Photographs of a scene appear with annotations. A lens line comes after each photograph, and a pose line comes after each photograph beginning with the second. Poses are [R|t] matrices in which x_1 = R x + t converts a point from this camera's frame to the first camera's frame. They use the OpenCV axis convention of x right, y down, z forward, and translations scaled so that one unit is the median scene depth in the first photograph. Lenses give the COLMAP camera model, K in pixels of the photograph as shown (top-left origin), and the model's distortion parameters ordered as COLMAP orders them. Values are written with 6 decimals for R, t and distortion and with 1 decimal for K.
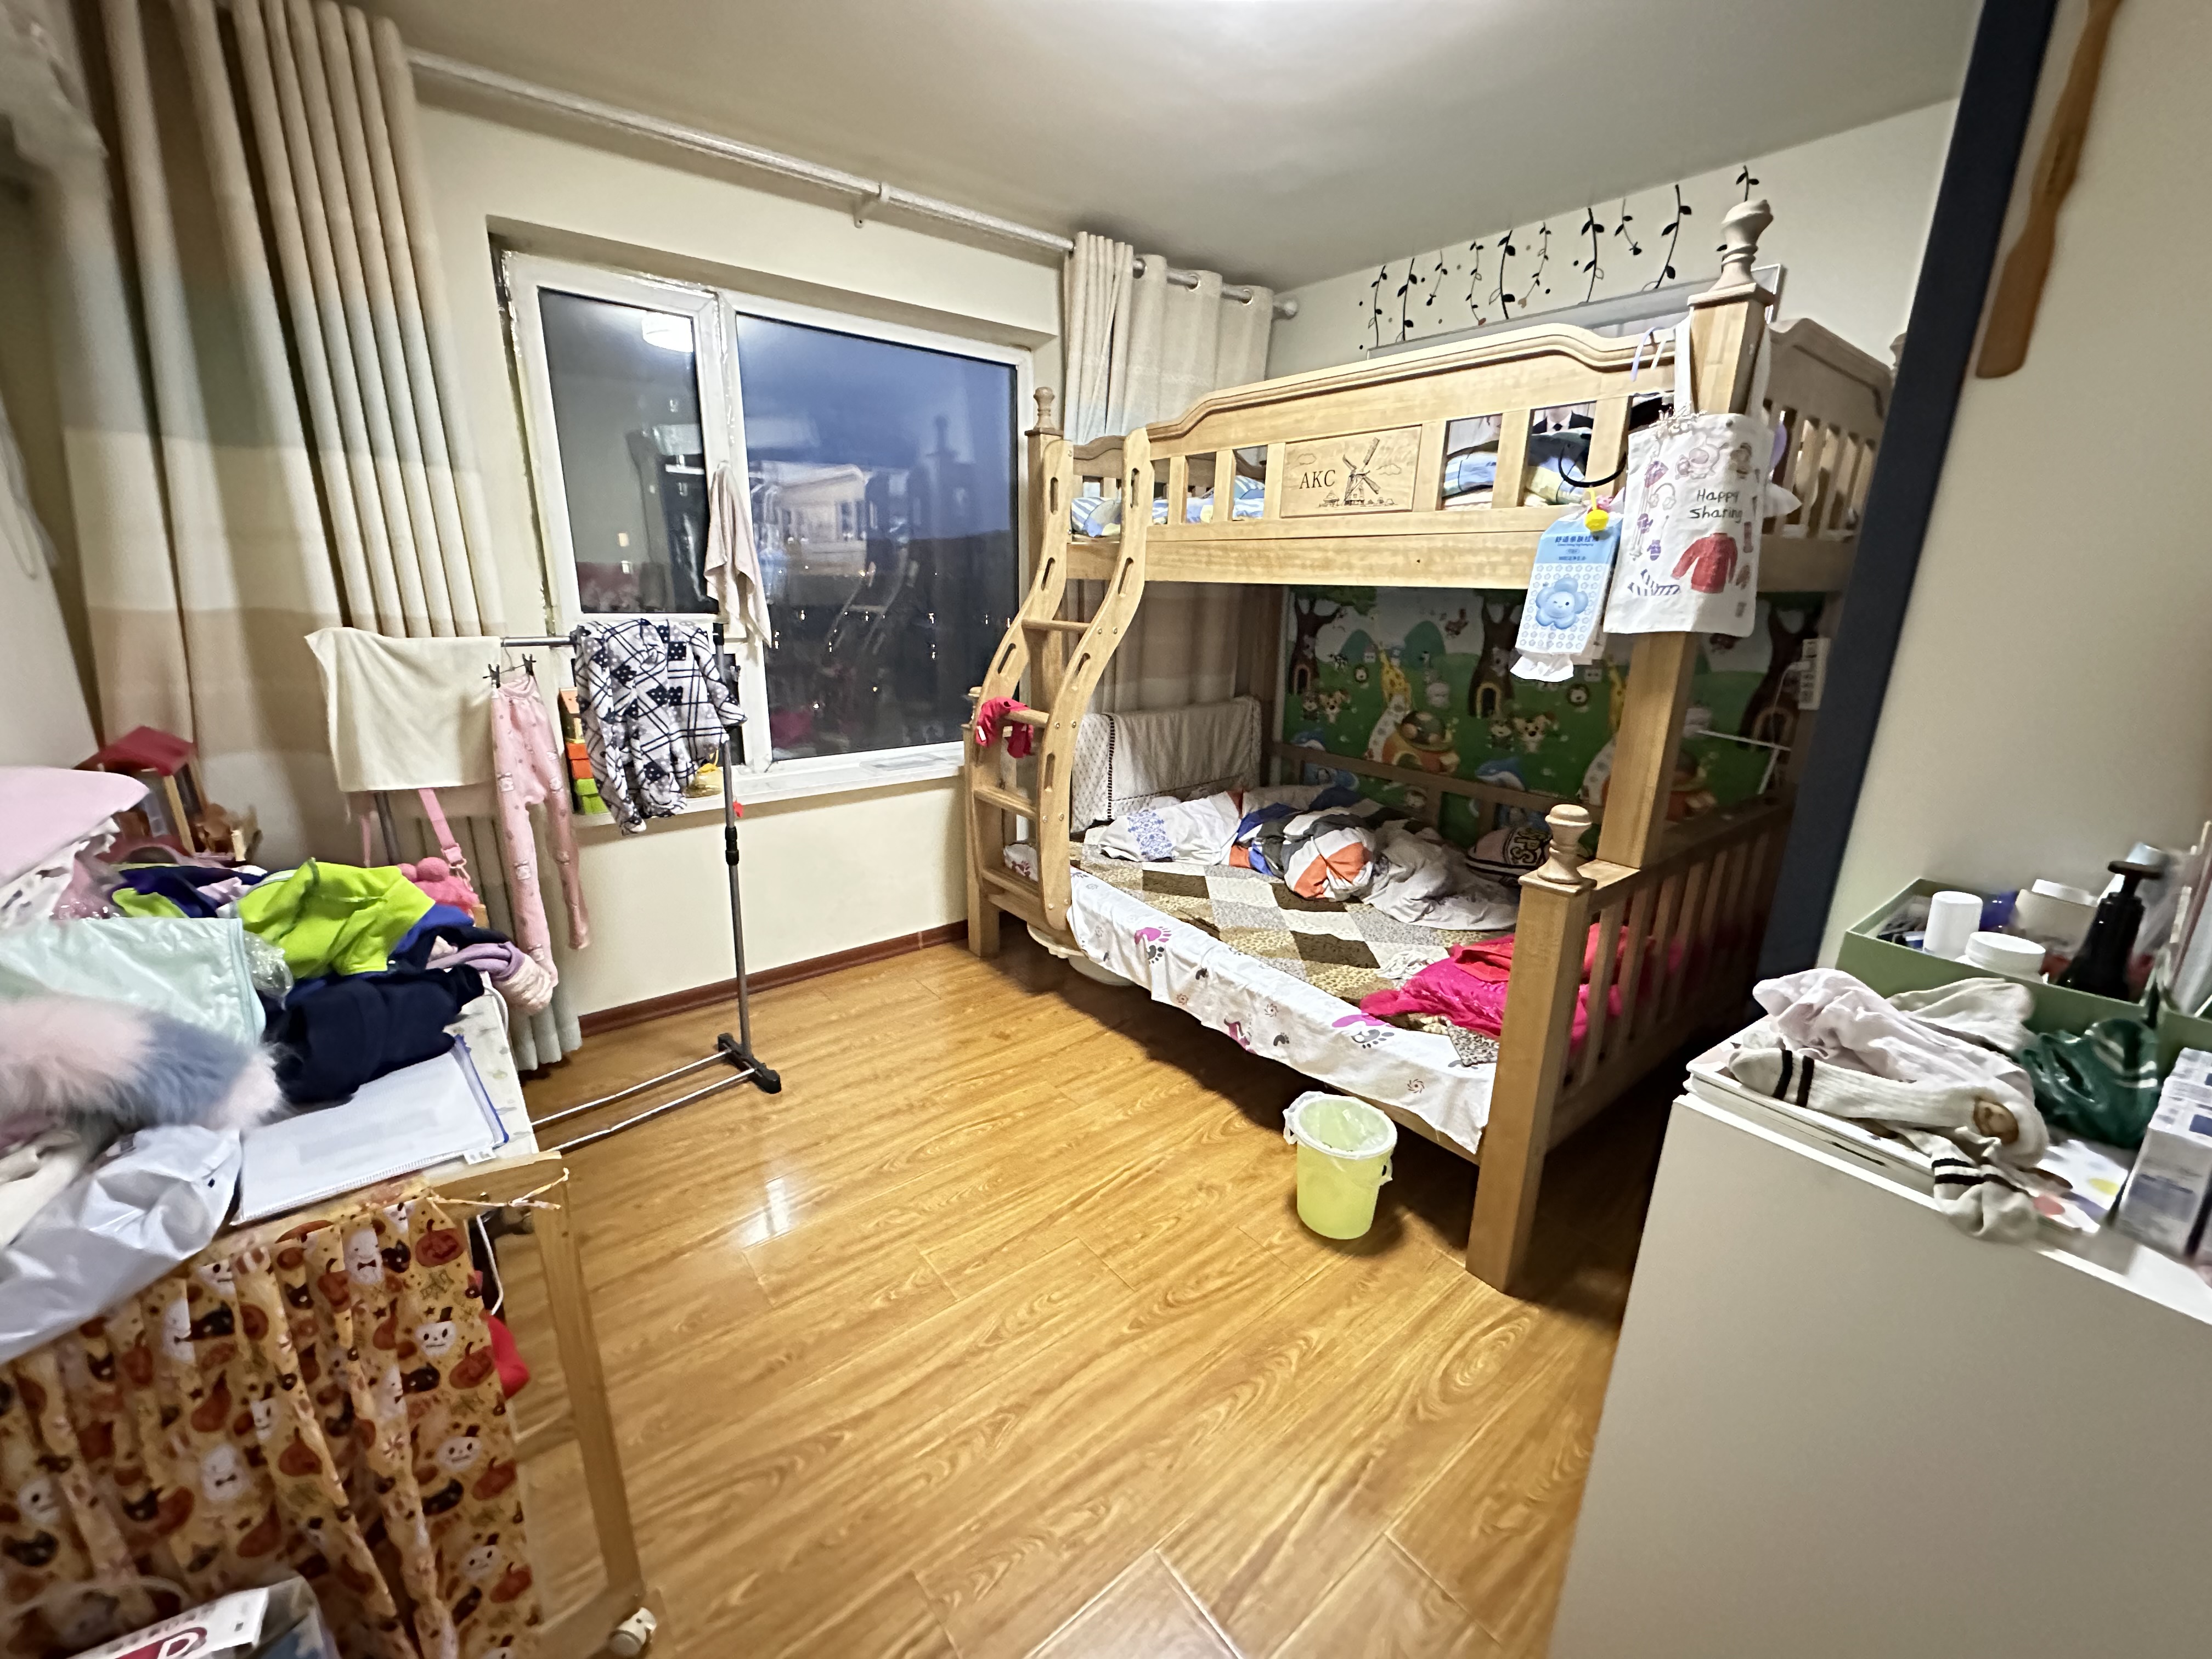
lens RADIAL K [[880.4, 0, 1105.7], [0, 880.4, 824.4], [0, 0, 1]] dist [-0.005220, 0.000941]
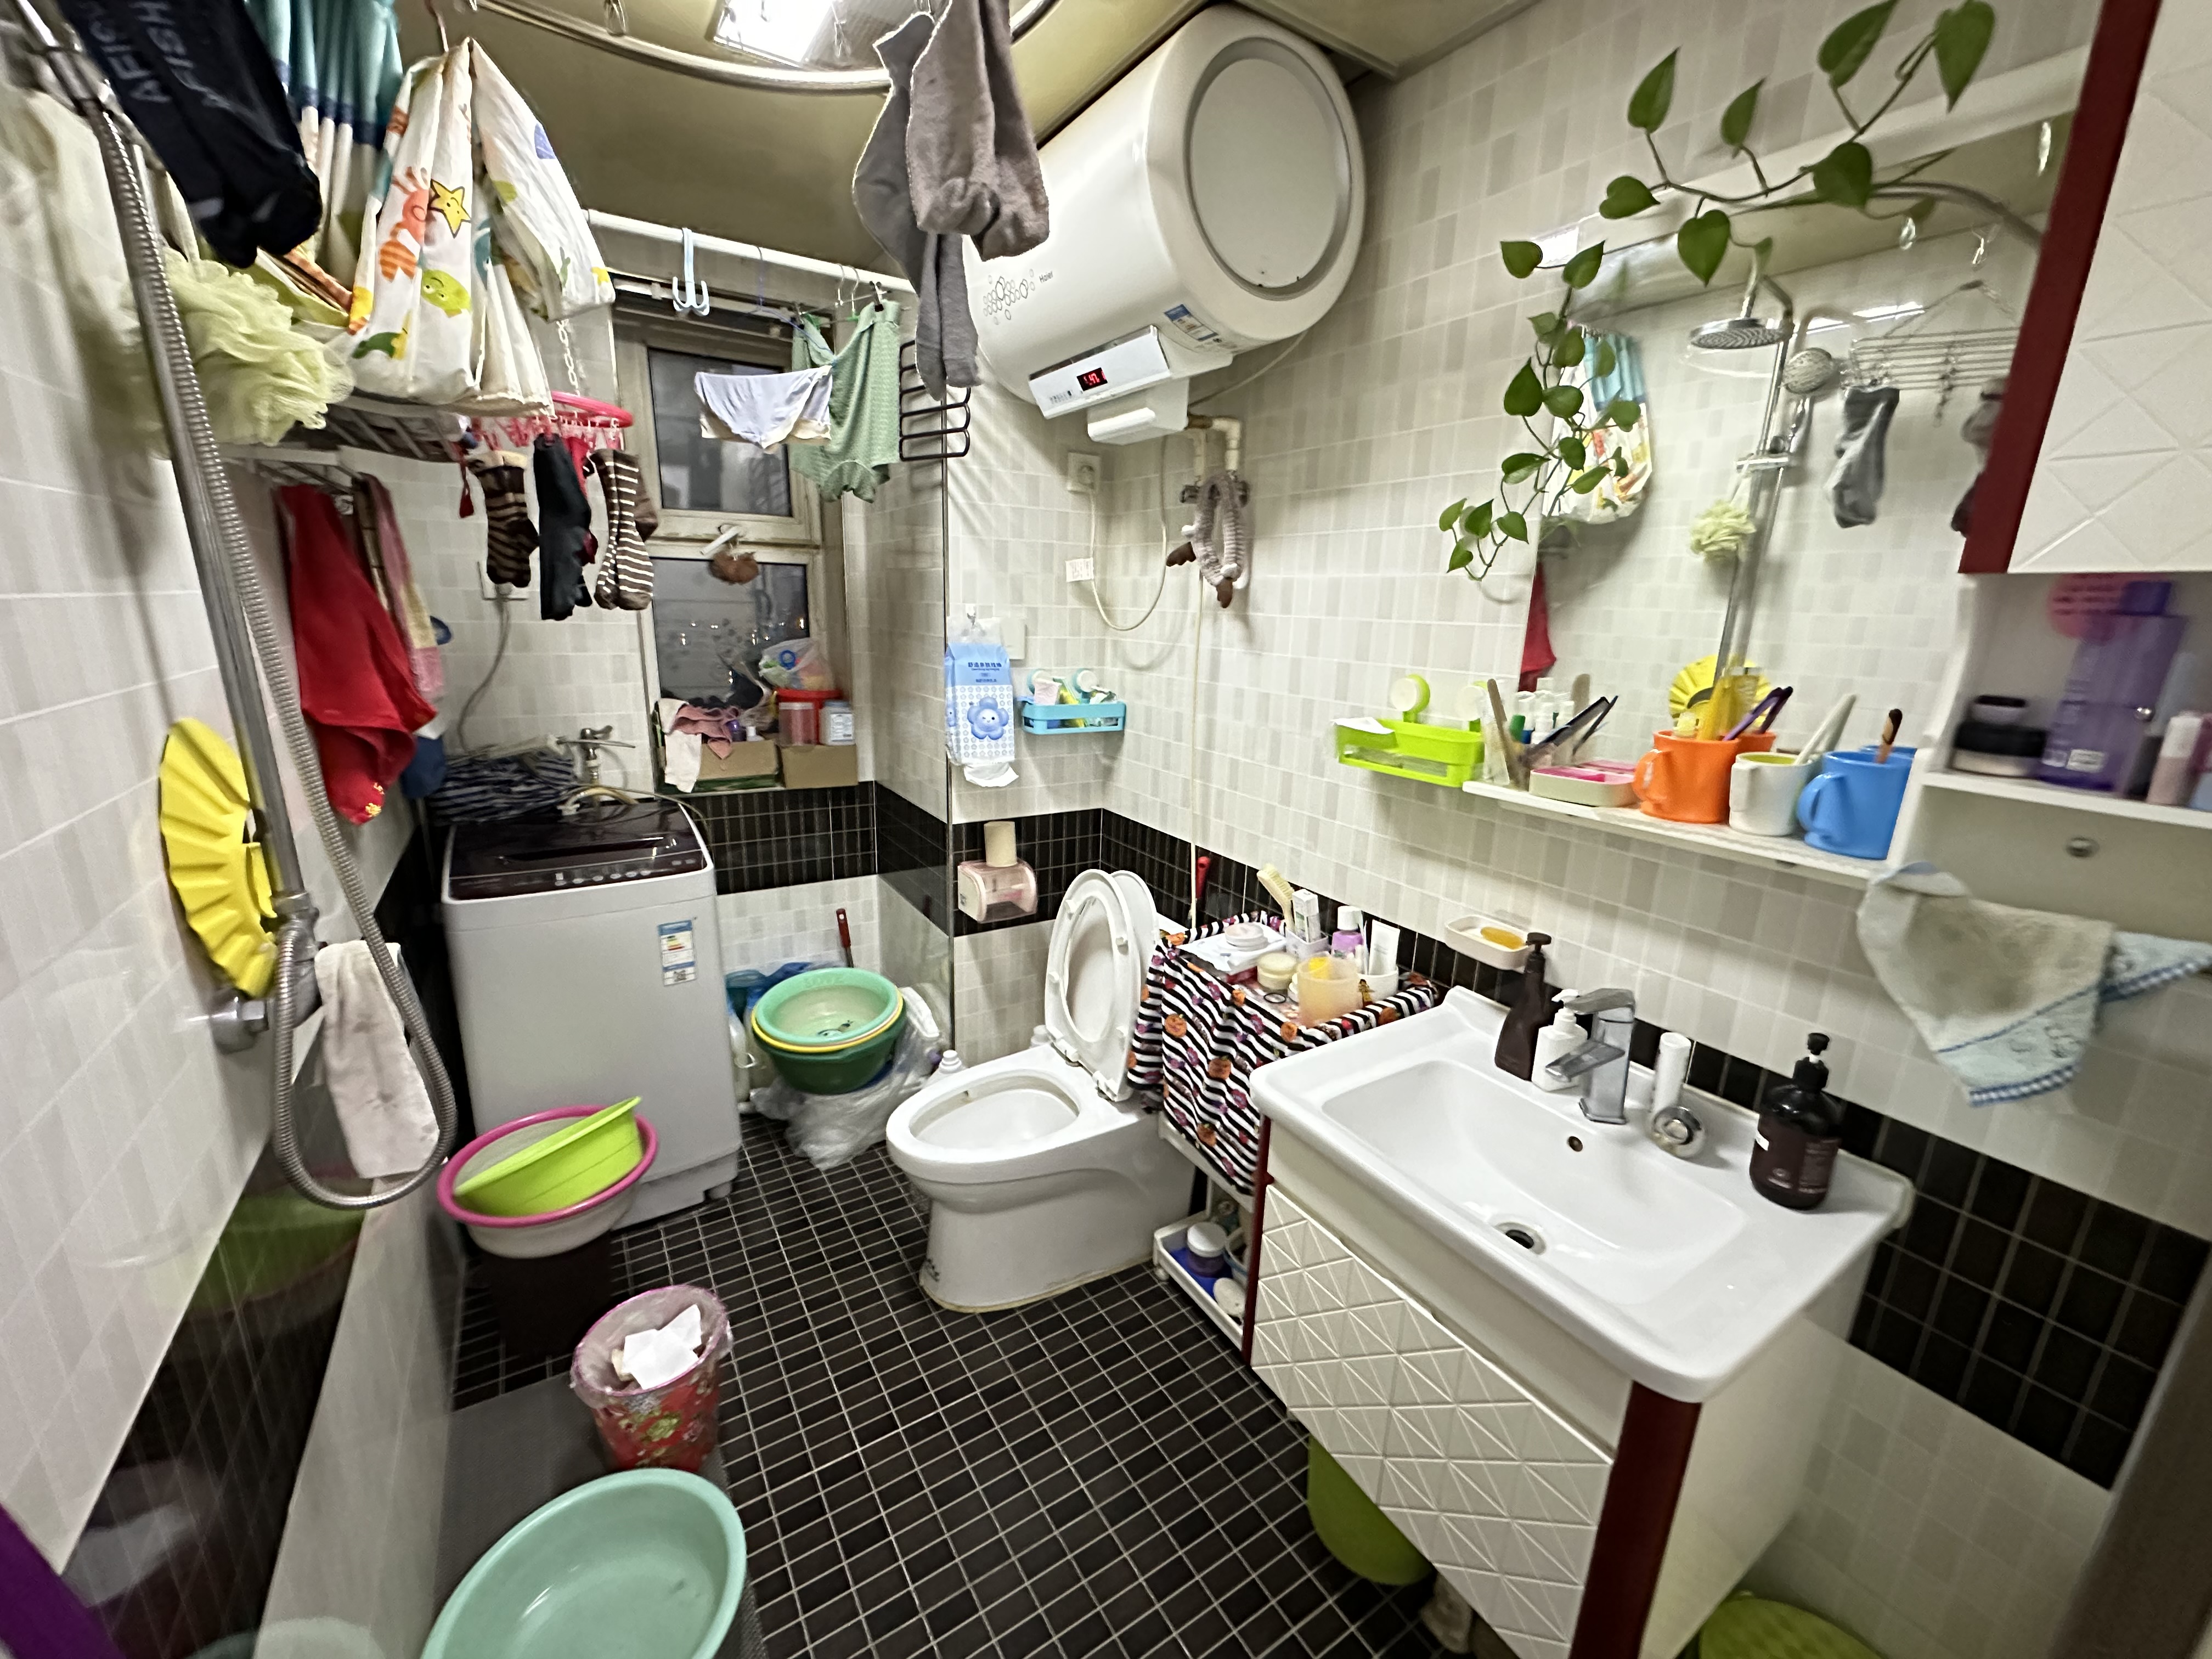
lens RADIAL K [[880.4, 0, 1105.6], [0, 880.4, 833.1], [0, 0, 1]] dist [-0.005220, 0.000941]
pose [[0.103813, -0.267039, 0.958078, -0.641513], [0.249048, 0.939574, 0.234896, -0.345793], [-0.962911, 0.214222, 0.164045, 0.687446]]
